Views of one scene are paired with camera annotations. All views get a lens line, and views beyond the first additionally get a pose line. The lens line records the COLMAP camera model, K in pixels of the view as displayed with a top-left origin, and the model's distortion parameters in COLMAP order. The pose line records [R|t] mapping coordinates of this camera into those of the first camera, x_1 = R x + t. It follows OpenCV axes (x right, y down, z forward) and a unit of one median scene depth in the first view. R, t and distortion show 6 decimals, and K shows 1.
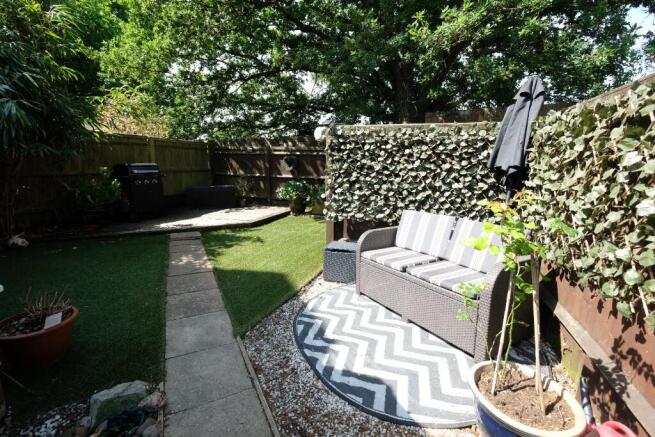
lens RADIAL K [[287.4, 0, 327.5], [0, 287.4, 218.5], [0, 0, 1]] dist [-0.000306, -0.000080]
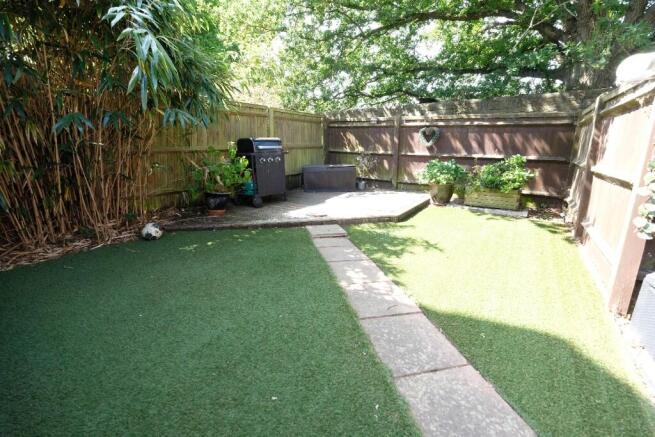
lens RADIAL K [[287.4, 0, 327.5], [0, 287.4, 218.5], [0, 0, 1]] dist [-0.000306, -0.000080]
pose [[0.969137, 0.059195, -0.239312, -0.231648], [-0.040979, 0.995920, 0.080395, -0.027387], [0.243095, -0.068107, 0.967609, 0.191455]]
